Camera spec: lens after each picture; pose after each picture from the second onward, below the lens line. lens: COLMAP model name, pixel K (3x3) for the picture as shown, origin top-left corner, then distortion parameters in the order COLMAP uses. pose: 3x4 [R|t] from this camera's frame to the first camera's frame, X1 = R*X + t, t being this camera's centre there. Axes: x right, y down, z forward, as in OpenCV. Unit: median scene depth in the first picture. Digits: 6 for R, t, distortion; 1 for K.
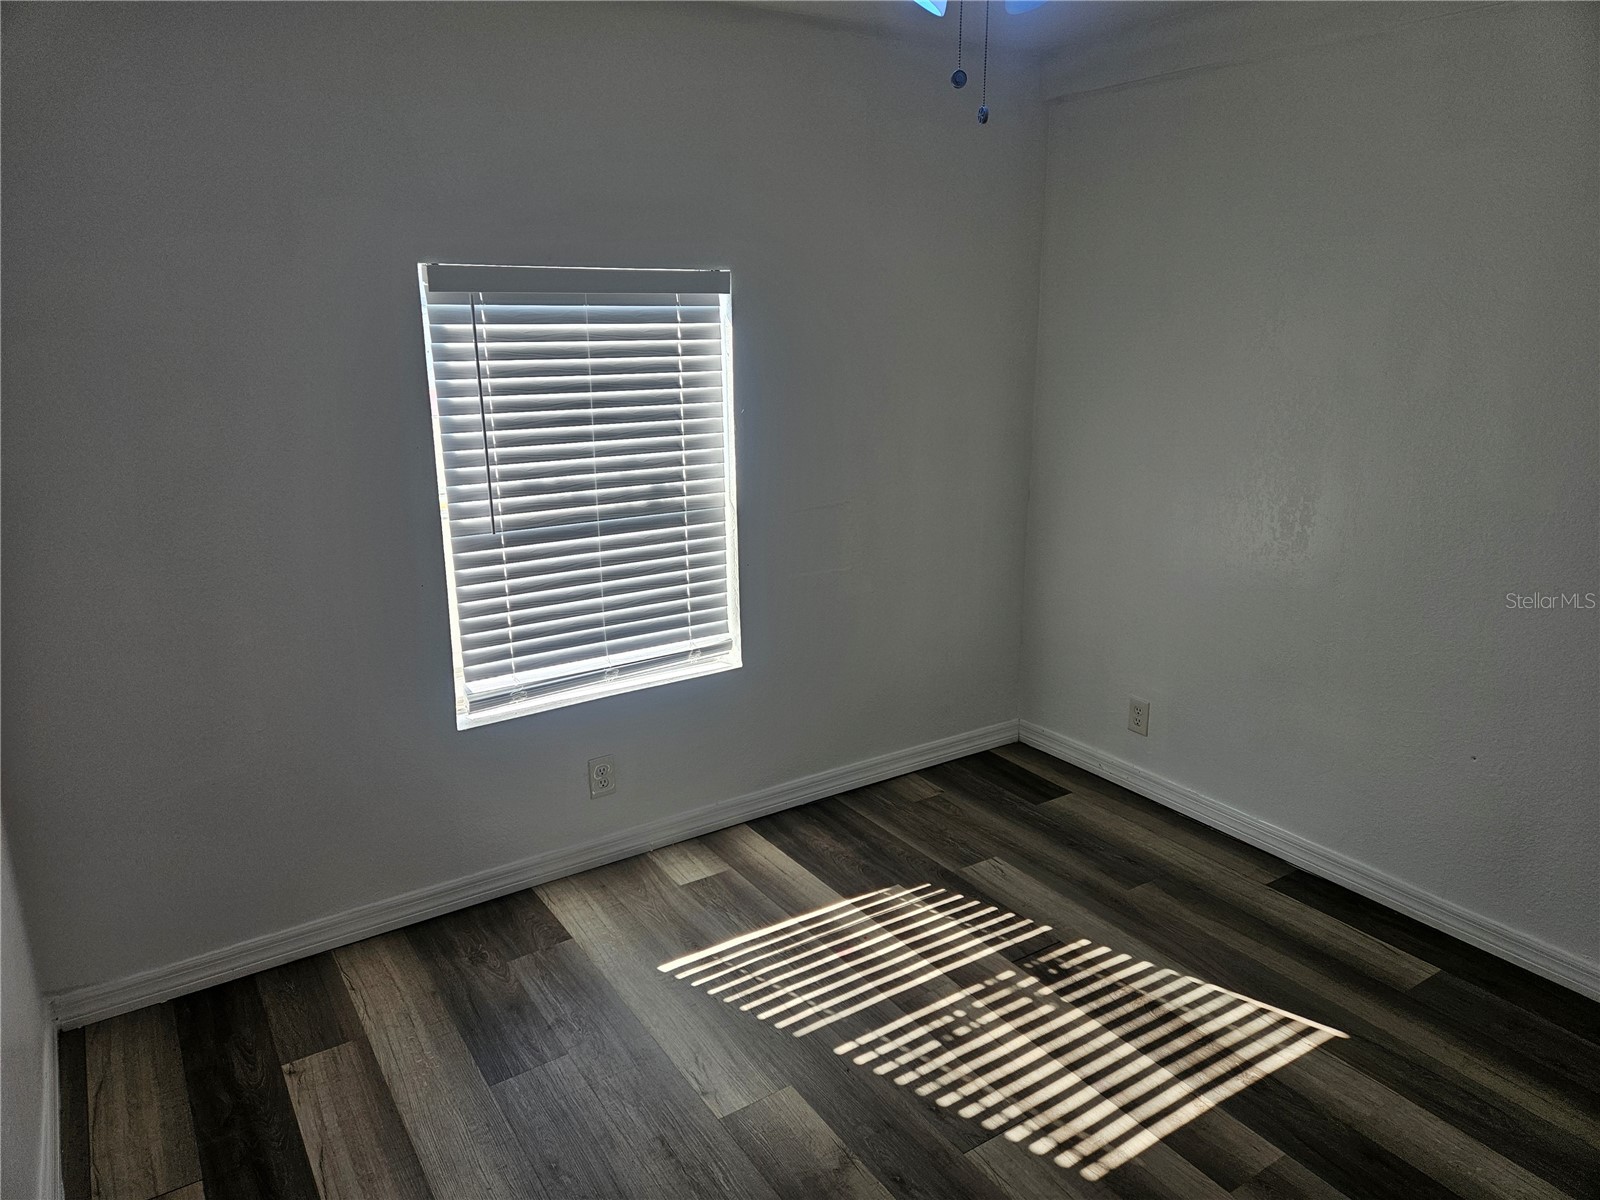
lens RADIAL K [[1076.6, 0, 800.0], [0, 1076.6, 600.0], [0, 0, 1]] dist [0.055334, -0.003010]
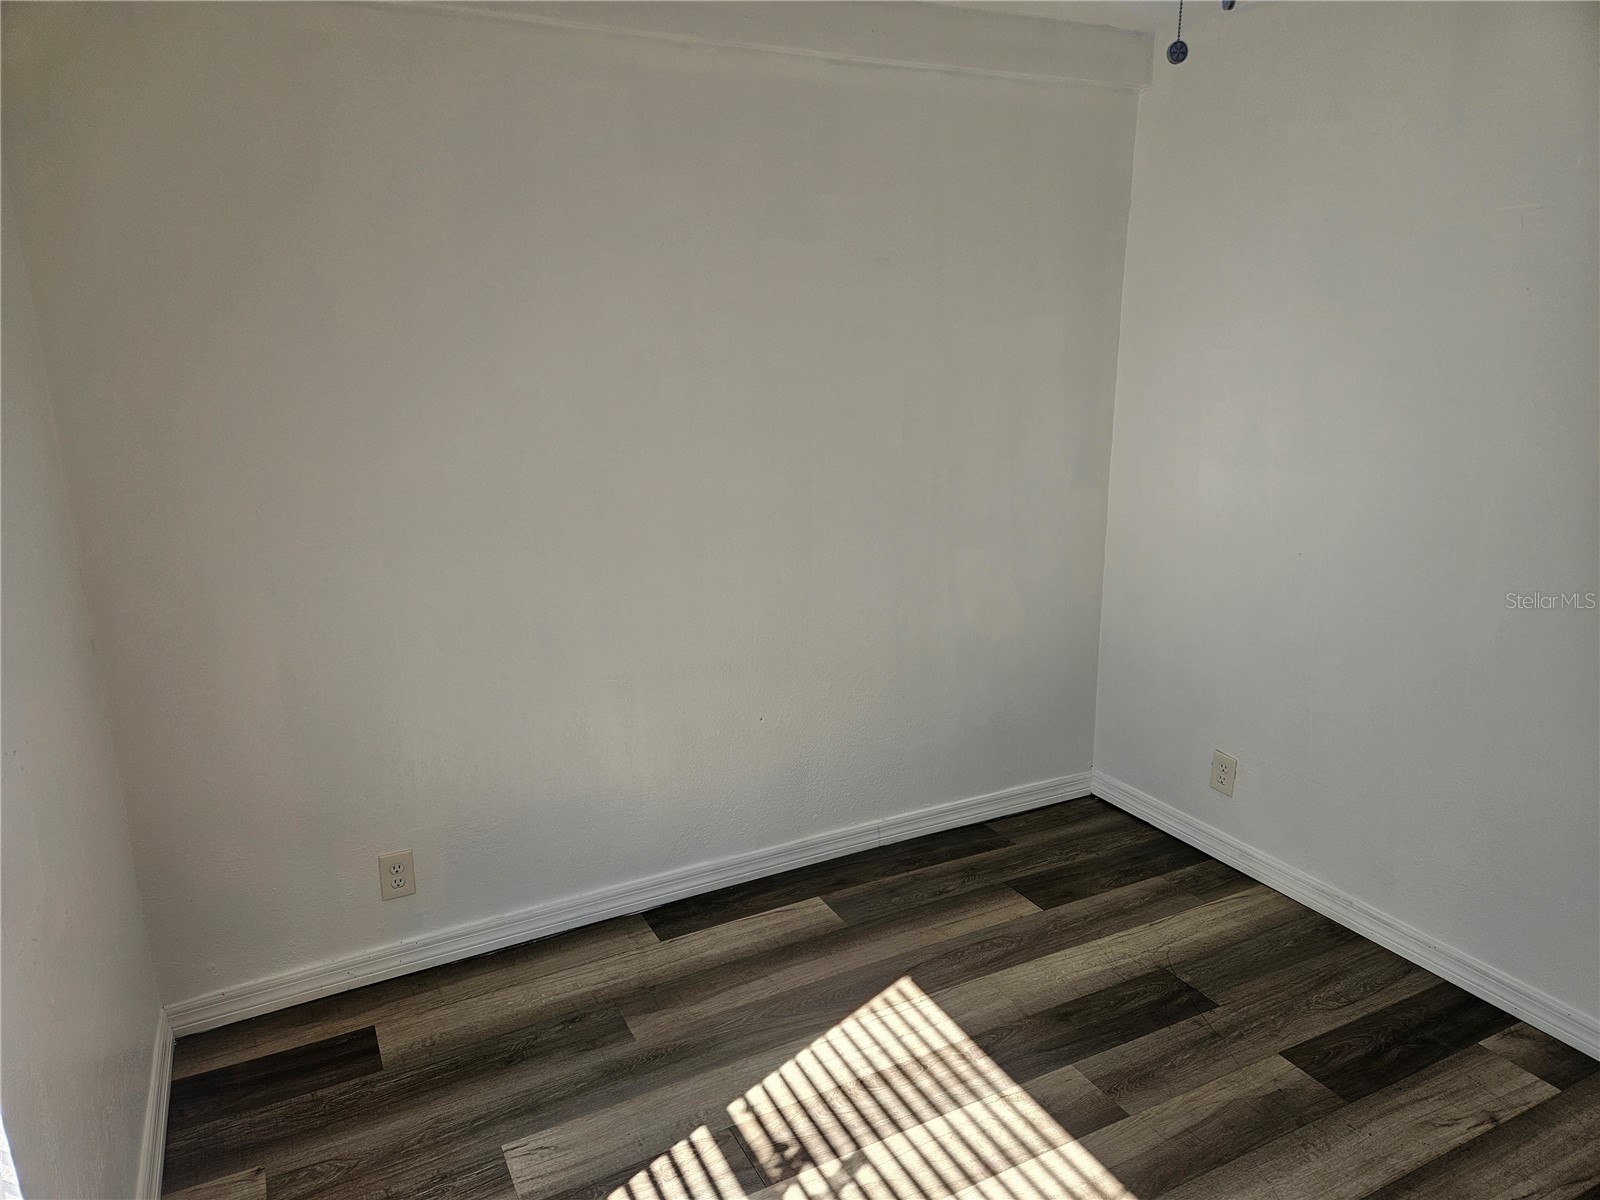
lens RADIAL K [[1076.6, 0, 800.0], [0, 1076.6, 600.0], [0, 0, 1]] dist [0.055334, -0.003010]
pose [[0.107444, -0.234168, 0.966241, -0.409638], [0.277442, 0.940321, 0.197035, -0.170491], [-0.954715, 0.246906, 0.166000, 0.747797]]
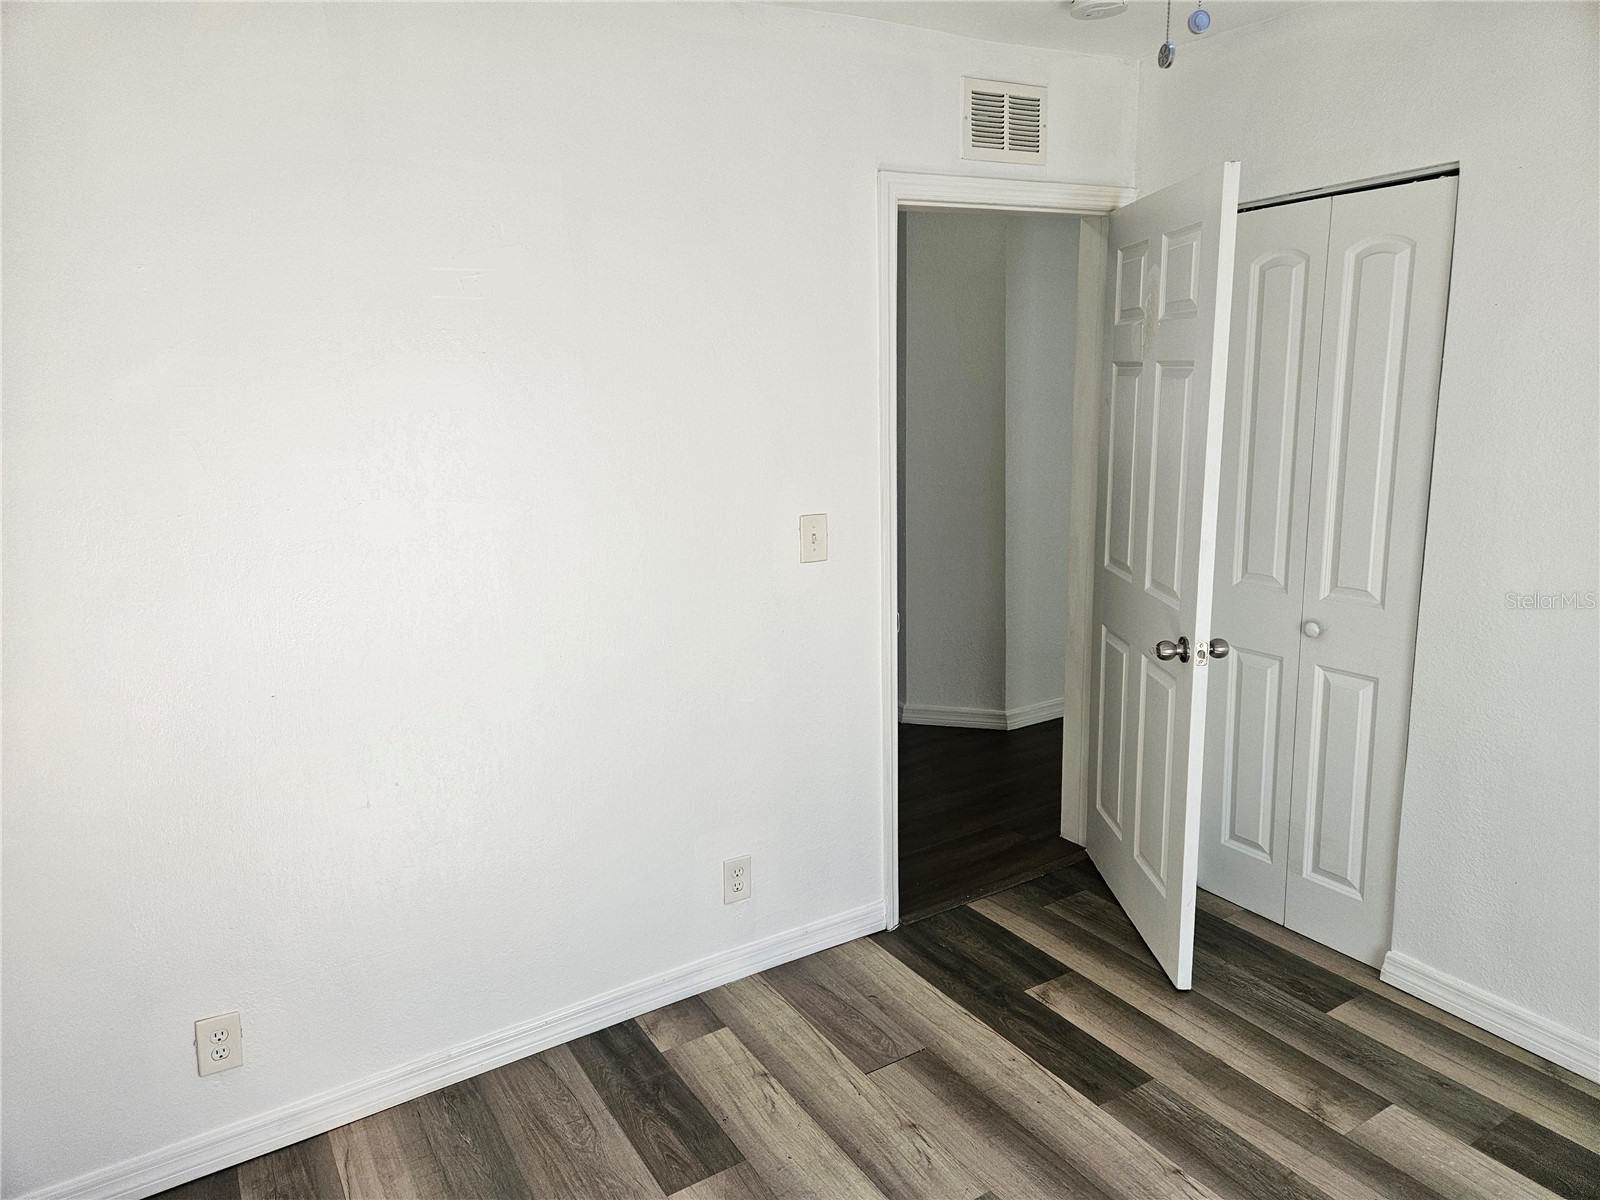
lens RADIAL K [[1076.6, 0, 800.0], [0, 1076.6, 600.0], [0, 0, 1]] dist [0.055334, -0.003010]
pose [[-0.998768, 0.029287, 0.040067, 0.230286], [0.044664, 0.882413, 0.468352, -0.283451], [-0.021639, 0.469564, -0.882633, 1.092002]]
